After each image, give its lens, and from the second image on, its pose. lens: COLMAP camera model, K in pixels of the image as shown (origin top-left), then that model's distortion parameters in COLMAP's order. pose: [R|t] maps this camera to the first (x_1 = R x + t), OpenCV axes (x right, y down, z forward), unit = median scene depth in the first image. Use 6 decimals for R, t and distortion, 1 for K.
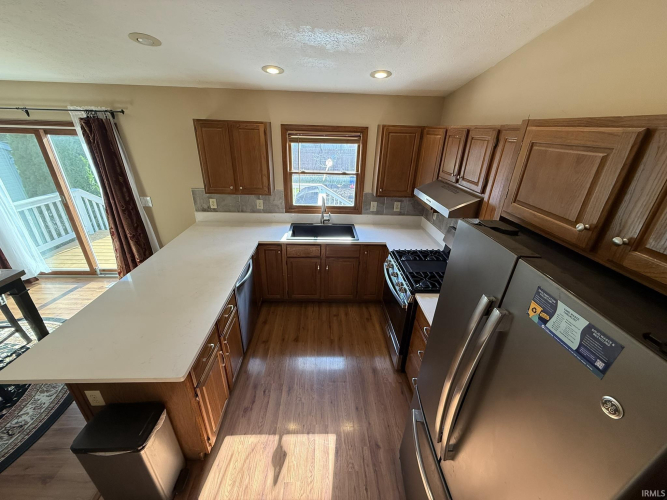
lens RADIAL K [[265.0, 0, 331.8], [0, 265.0, 250.5], [0, 0, 1]] dist [-0.000721, 0.000082]
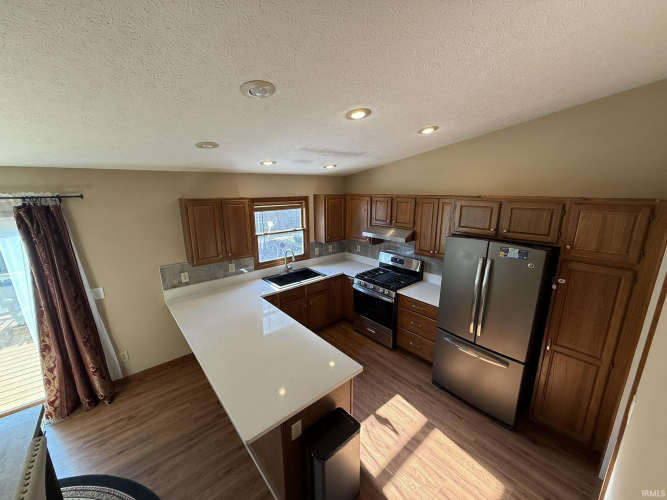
lens RADIAL K [[265.0, 0, 331.8], [0, 265.0, 250.5], [0, 0, 1]] dist [-0.000721, 0.000082]
pose [[0.784268, -0.177368, 0.594529, -0.644761], [0.286300, 0.953598, -0.093179, -0.027489], [-0.550415, 0.243291, 0.798657, -0.115479]]
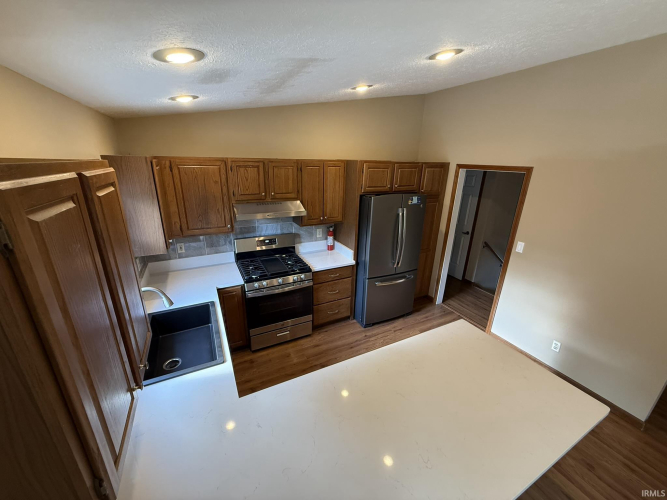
lens RADIAL K [[265.0, 0, 331.8], [0, 265.0, 250.5], [0, 0, 1]] dist [-0.000721, 0.000082]
pose [[-0.424298, -0.331767, 0.842557, -0.638794], [0.347081, 0.799817, 0.489722, -0.412567], [-0.836365, 0.500223, -0.224211, 0.797276]]
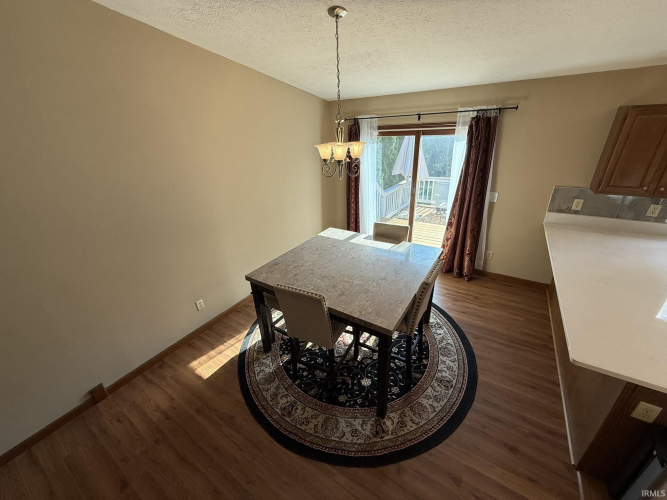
lens RADIAL K [[265.0, 0, 331.8], [0, 265.0, 250.5], [0, 0, 1]] dist [-0.000721, 0.000082]
pose [[0.819843, 0.179864, -0.543605, -0.672131], [-0.175398, 0.982631, 0.060597, 0.068786], [0.545062, 0.045667, 0.837151, -0.190870]]
